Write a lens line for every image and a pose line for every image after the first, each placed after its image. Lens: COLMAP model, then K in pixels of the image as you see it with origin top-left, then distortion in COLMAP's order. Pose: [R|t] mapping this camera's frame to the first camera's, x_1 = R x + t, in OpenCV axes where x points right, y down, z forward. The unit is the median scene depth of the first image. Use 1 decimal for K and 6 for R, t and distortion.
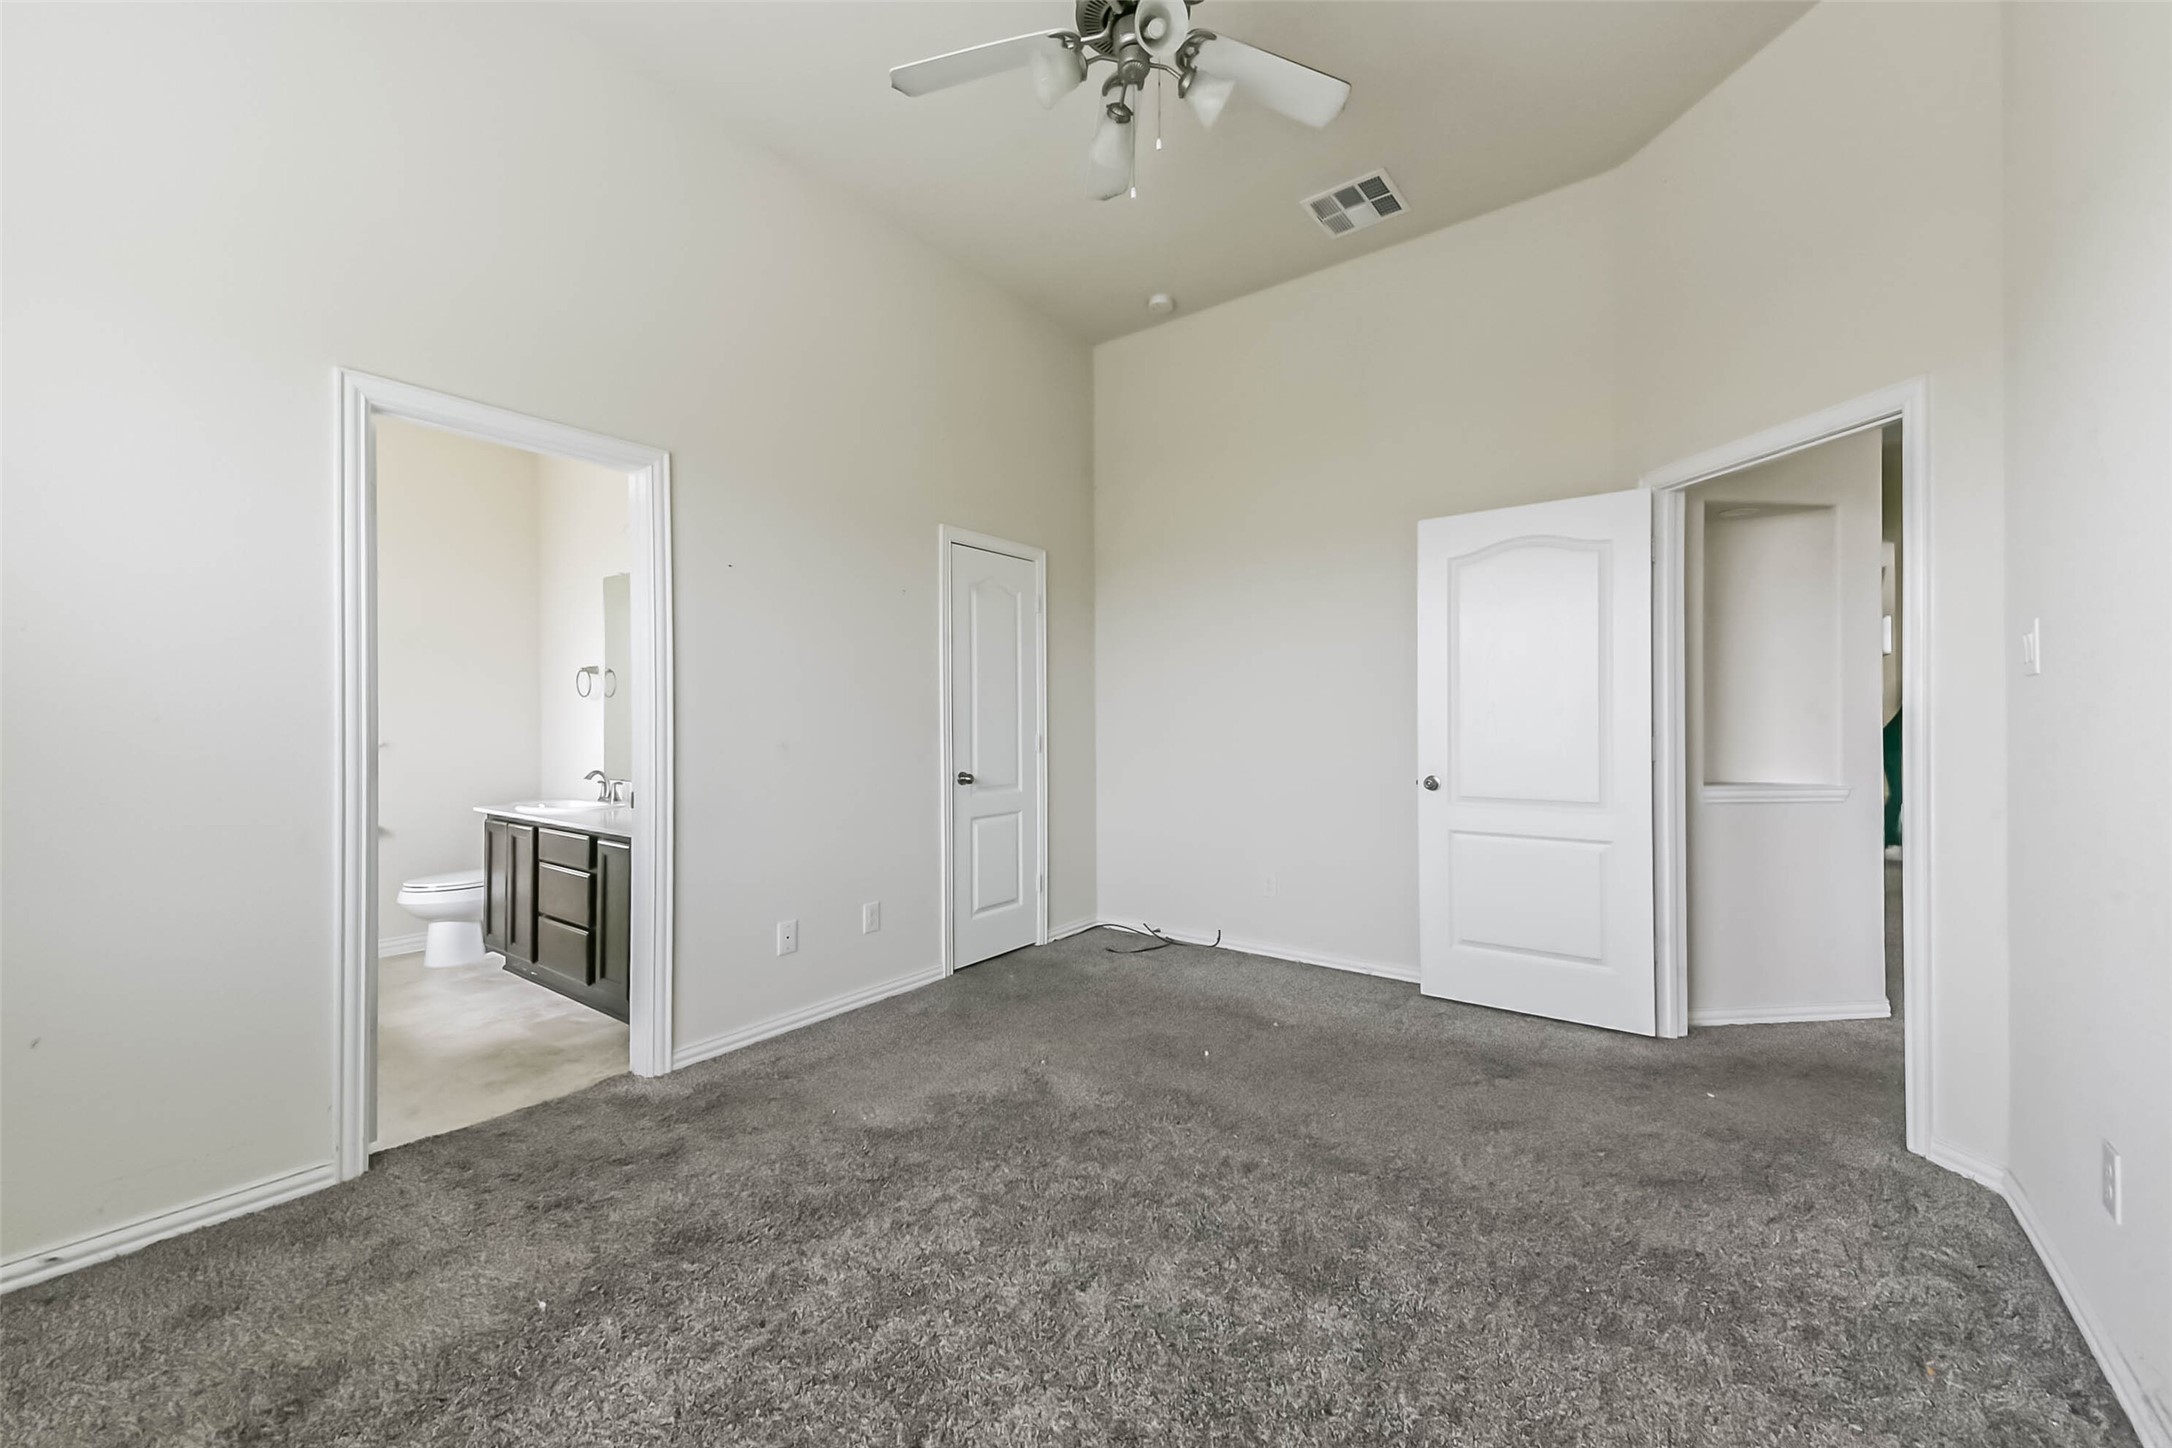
lens RADIAL K [[842.7, 0, 1085.1], [0, 842.7, 728.5], [0, 0, 1]] dist [0.001042, 0.000035]
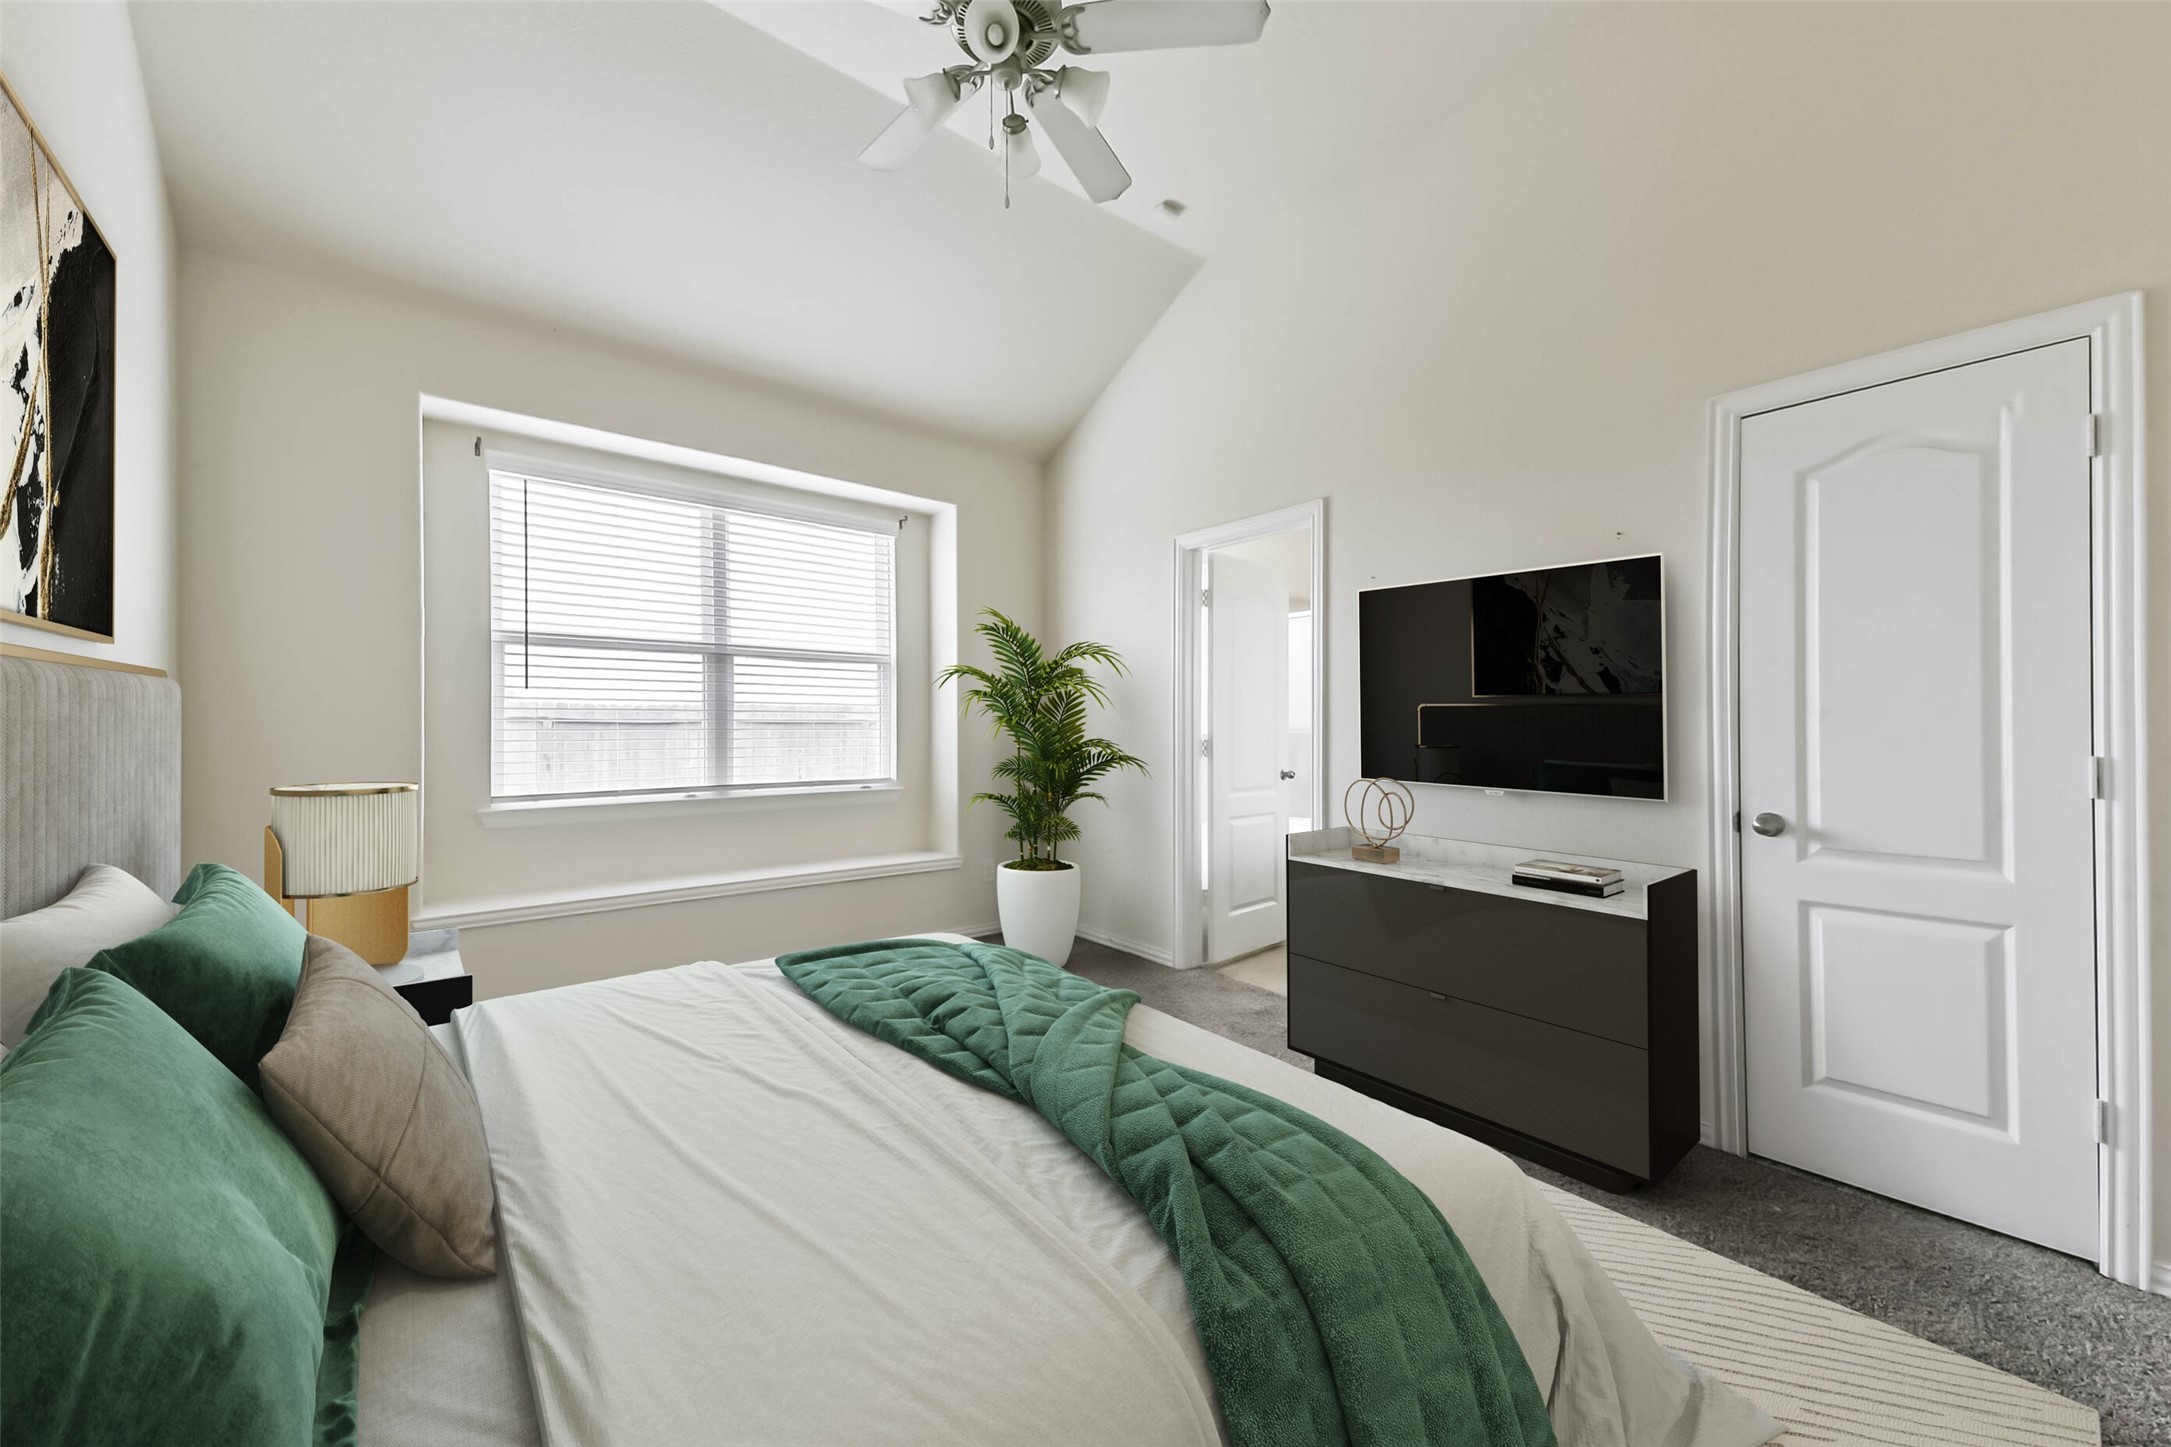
lens RADIAL K [[842.3, 0, 1090.1], [0, 842.3, 719.6], [0, 0, 1]] dist [0.001042, 0.000035]
pose [[-0.241224, -0.006724, -0.970446, 0.503819], [0.000139, 0.999976, -0.006964, -0.008486], [0.970470, -0.001815, -0.241217, 0.678202]]
